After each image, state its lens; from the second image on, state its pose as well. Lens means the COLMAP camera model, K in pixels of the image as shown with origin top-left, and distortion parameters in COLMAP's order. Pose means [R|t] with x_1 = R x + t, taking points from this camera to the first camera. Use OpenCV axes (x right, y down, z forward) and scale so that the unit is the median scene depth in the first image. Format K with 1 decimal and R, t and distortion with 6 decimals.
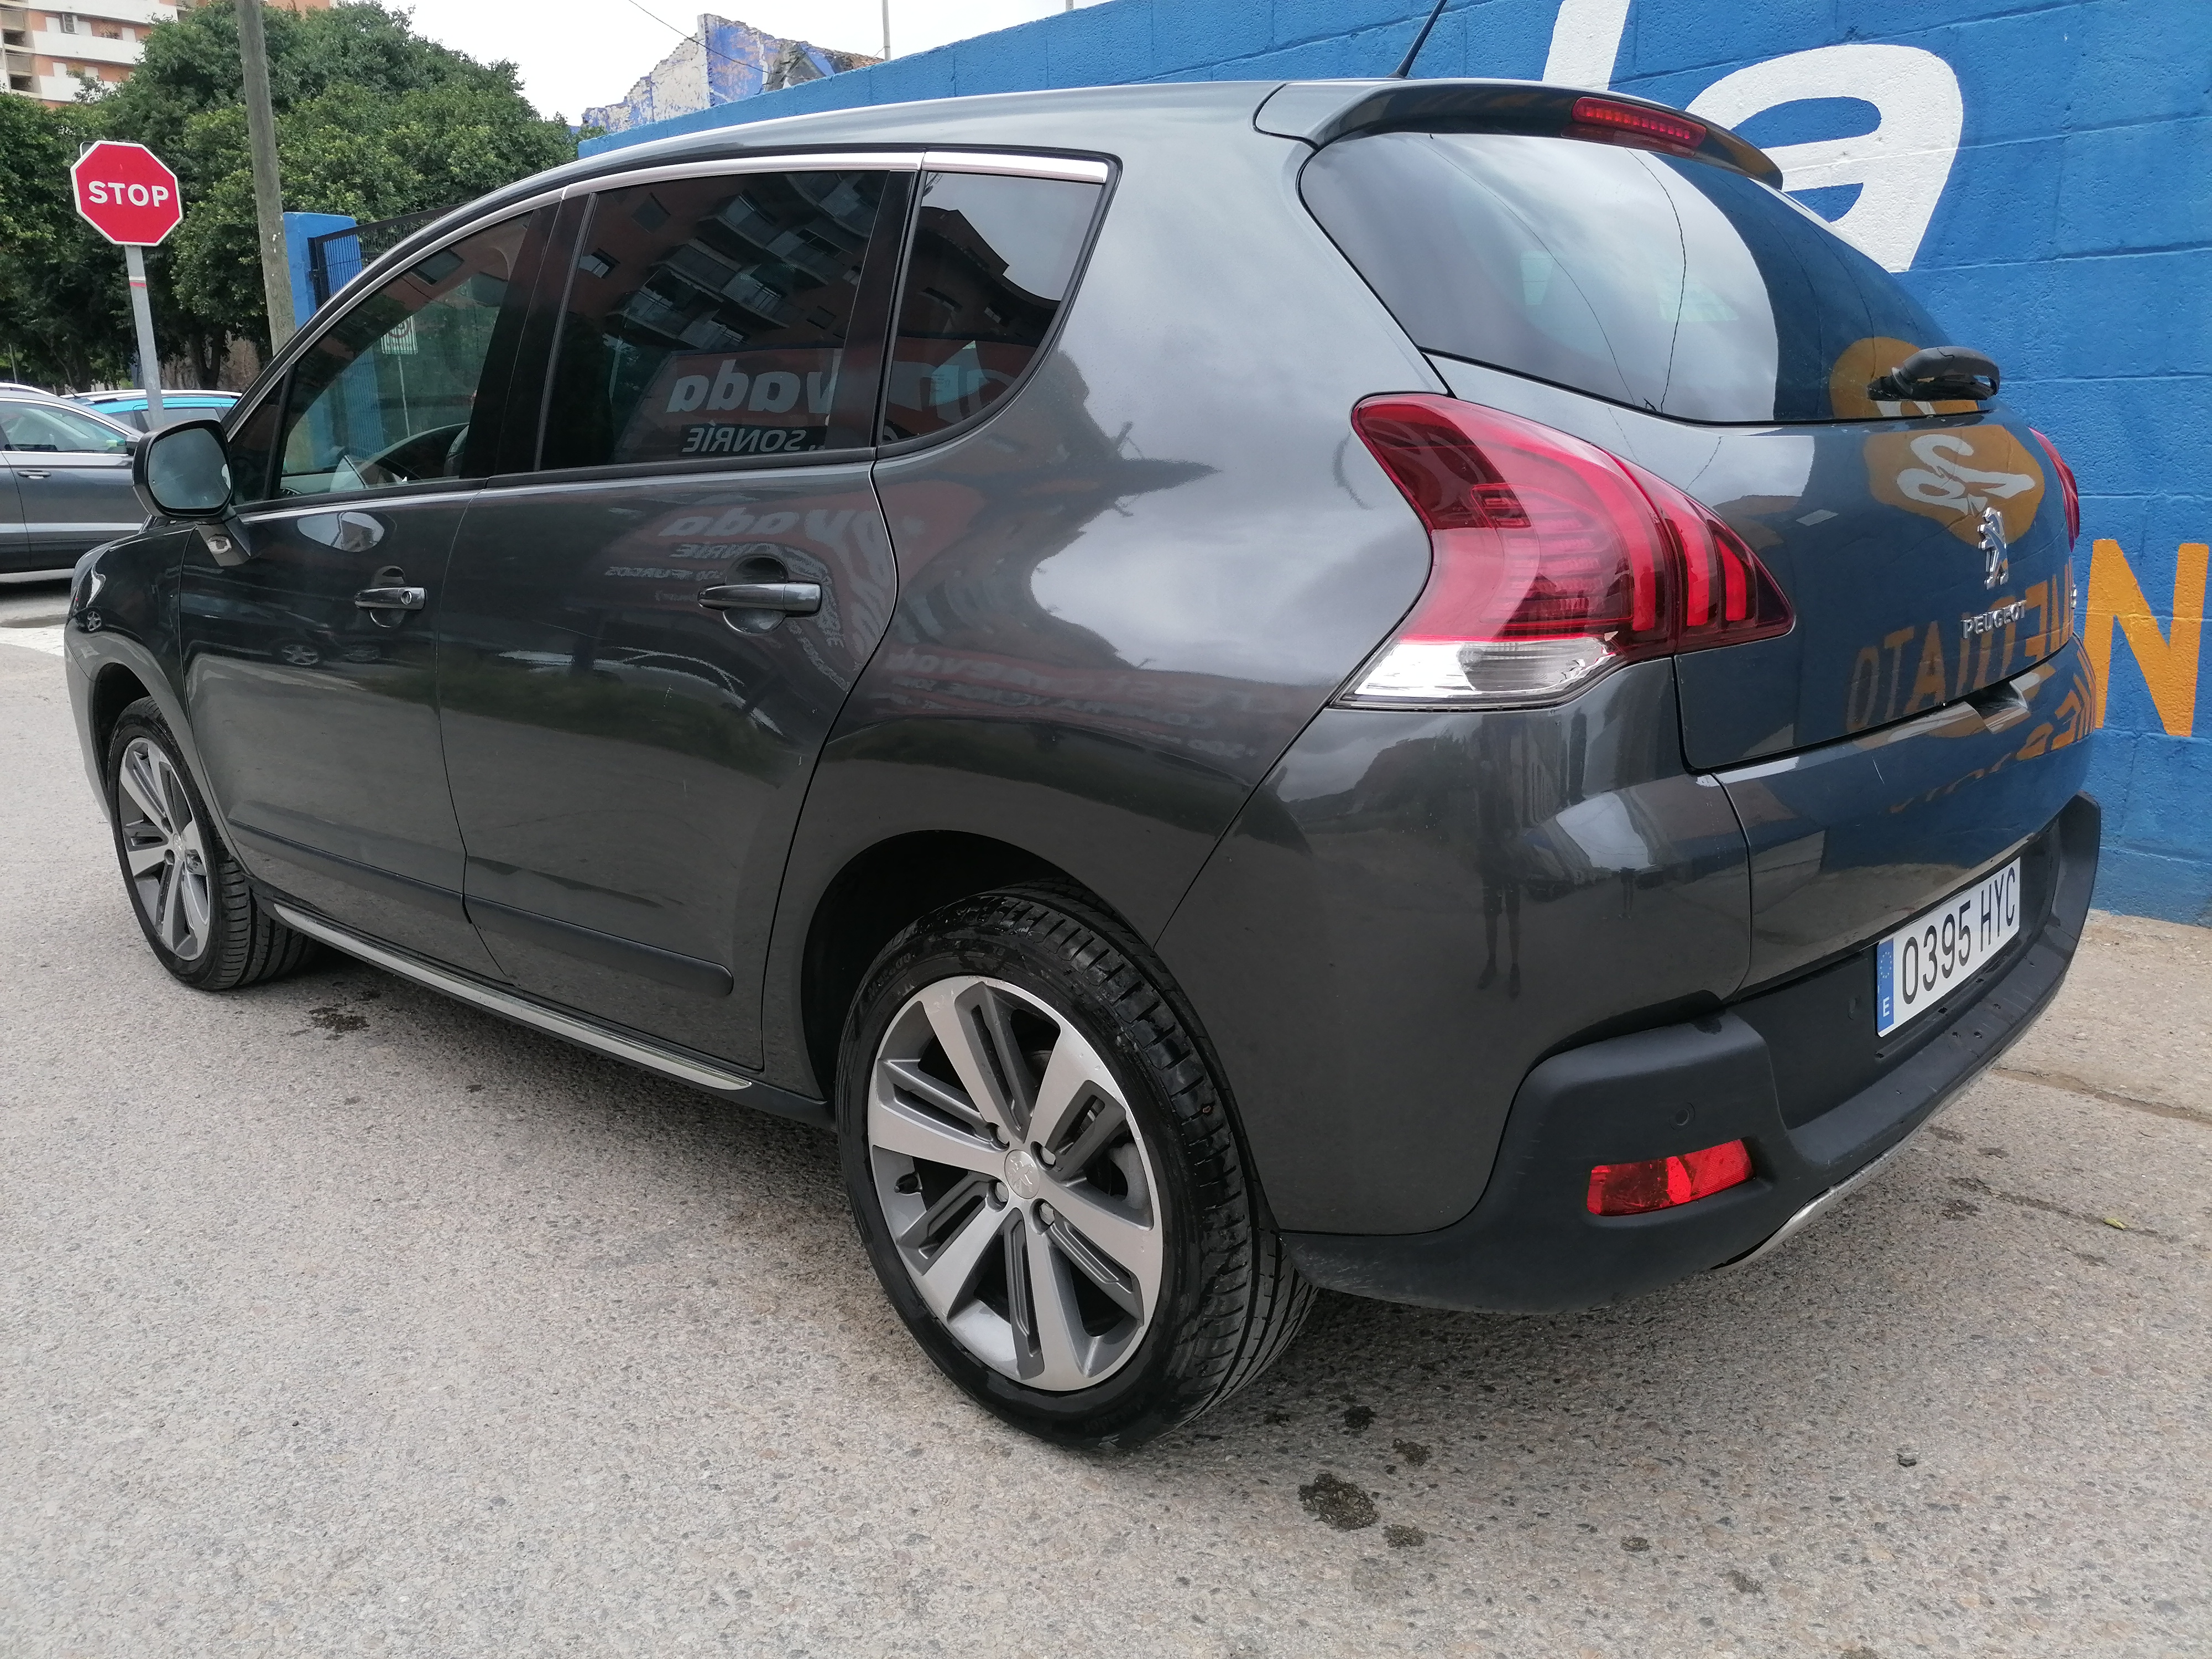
lens RADIAL K [[1660.9, 0, 1106.0], [0, 1660.9, 829.5], [0, 0, 1]] dist [0.085274, -0.112105]
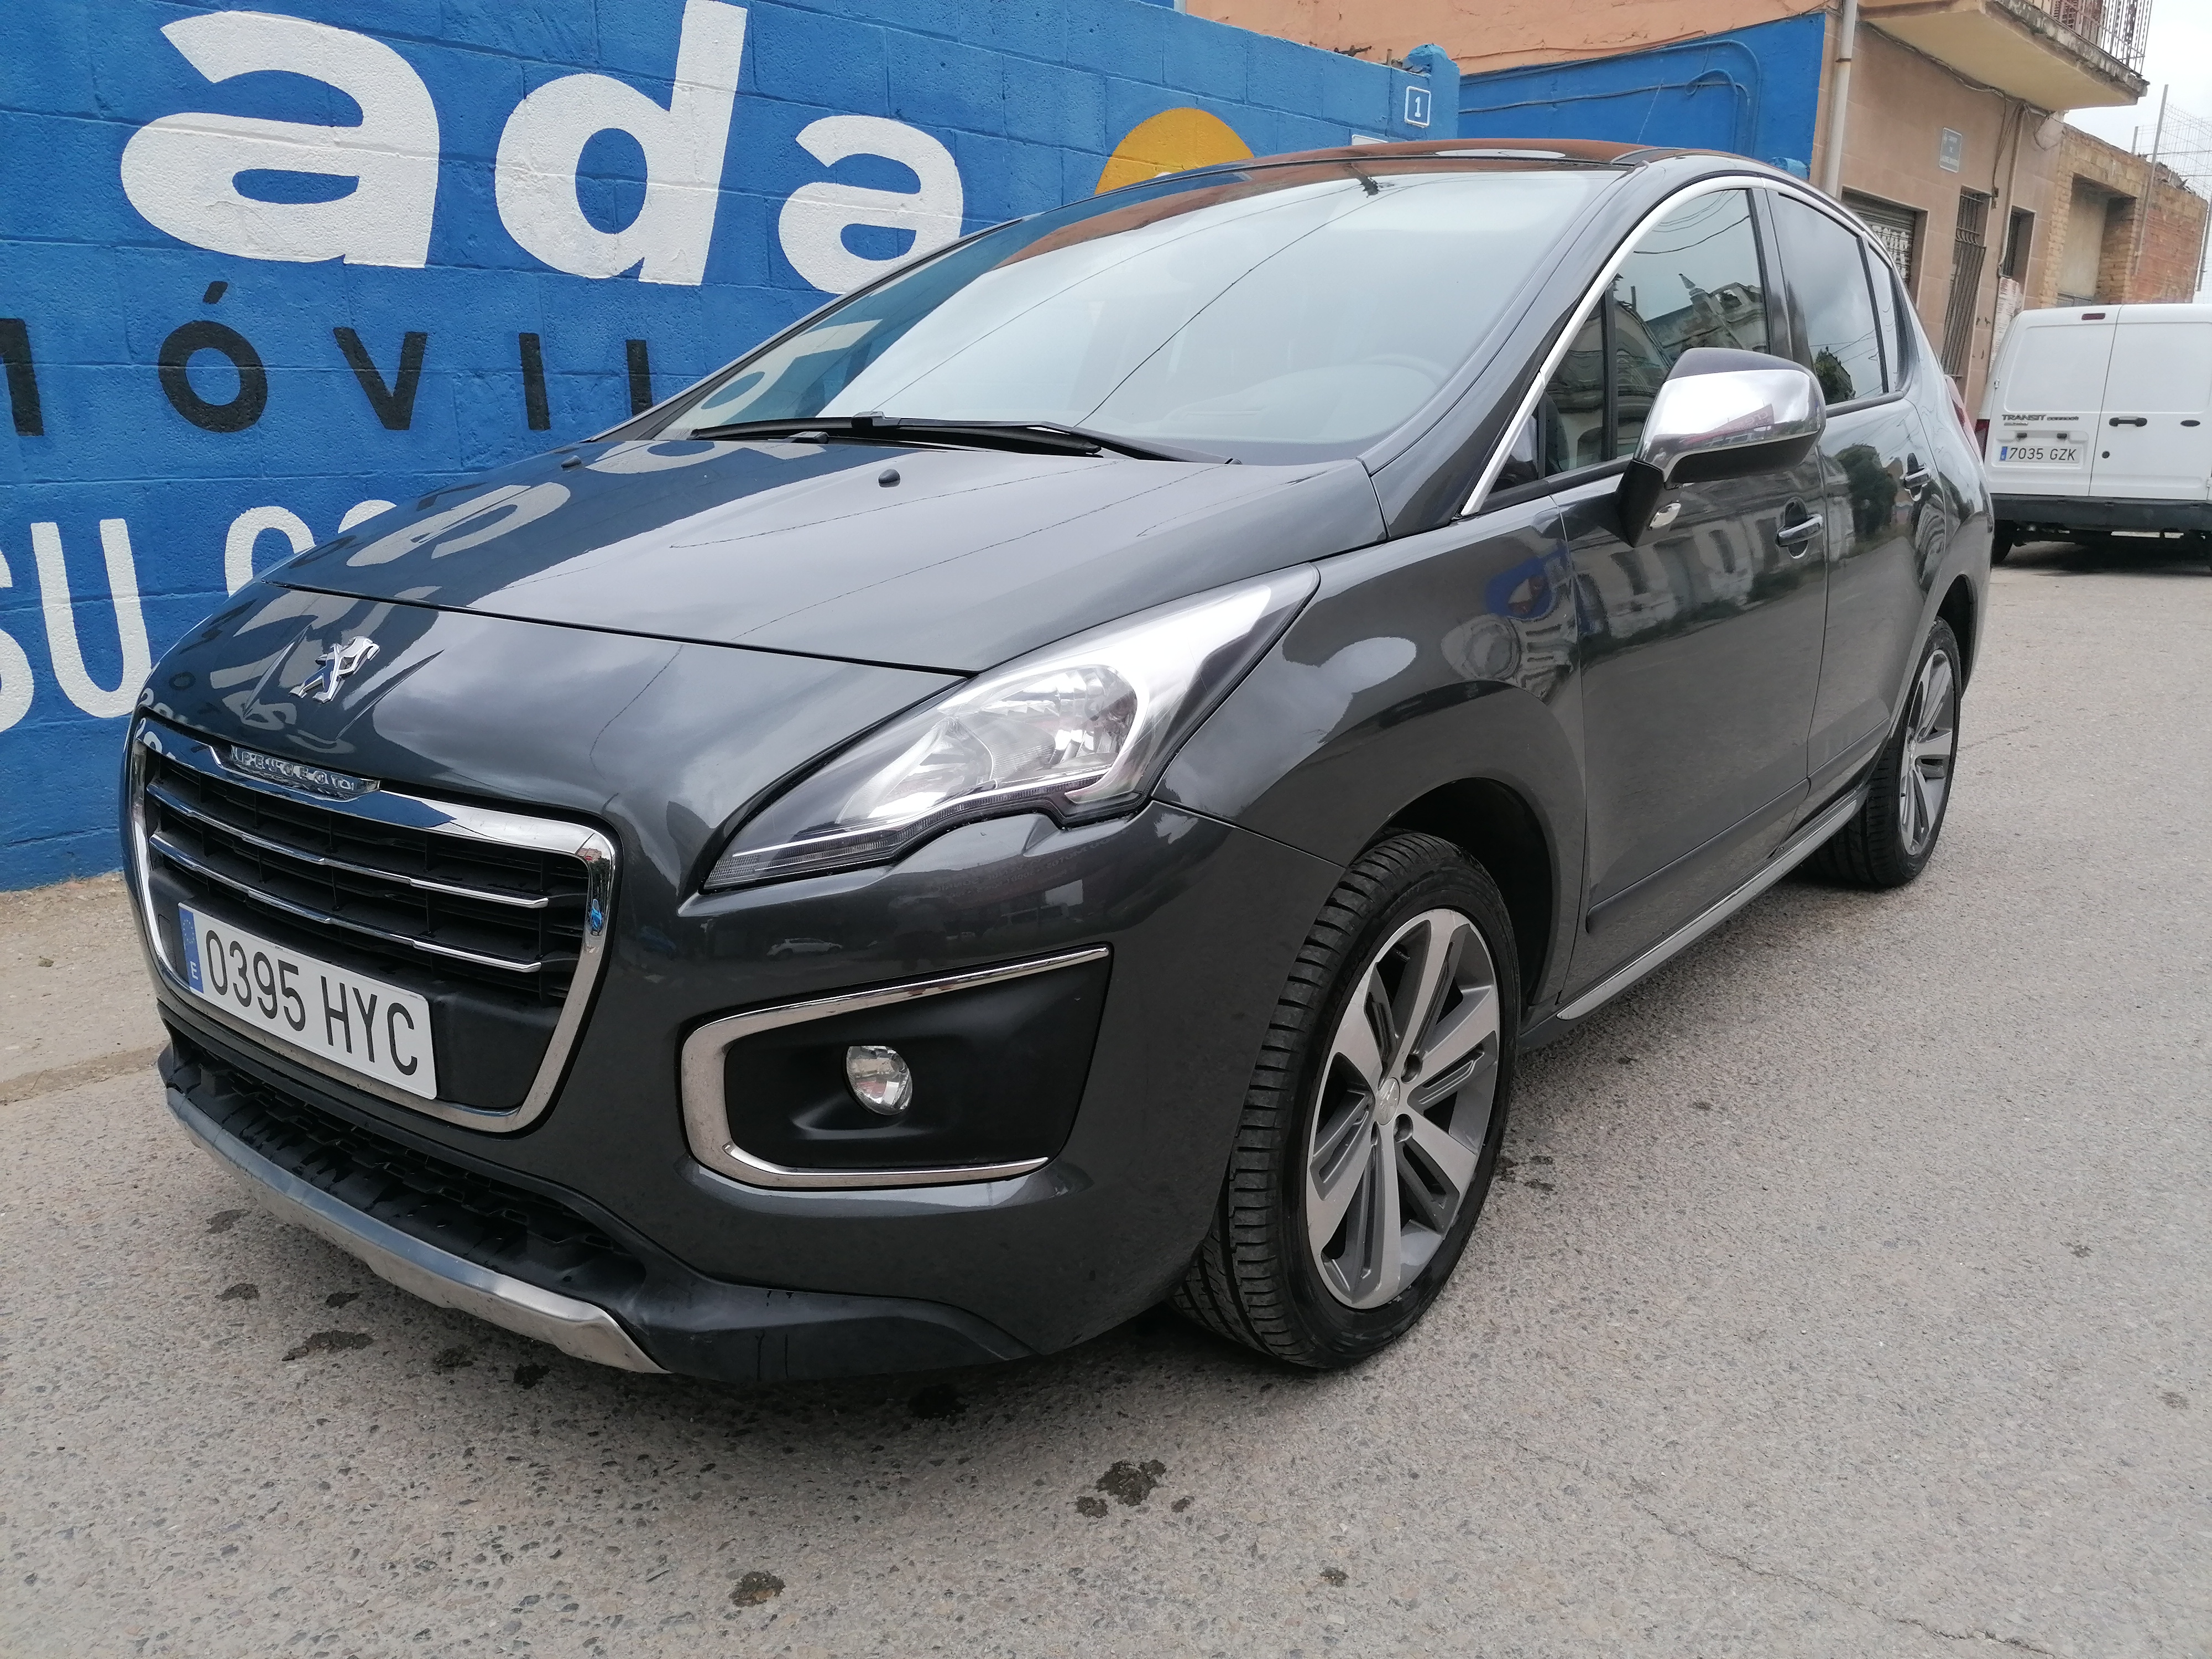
lens RADIAL K [[1660.9, 0, 1106.0], [0, 1660.9, 829.5], [0, 0, 1]] dist [0.085274, -0.112105]
pose [[-0.076516, -0.226695, 0.970956, -1.961396], [0.239560, 0.941105, 0.238604, -0.425299], [-0.967862, 0.250859, -0.017702, 1.982330]]
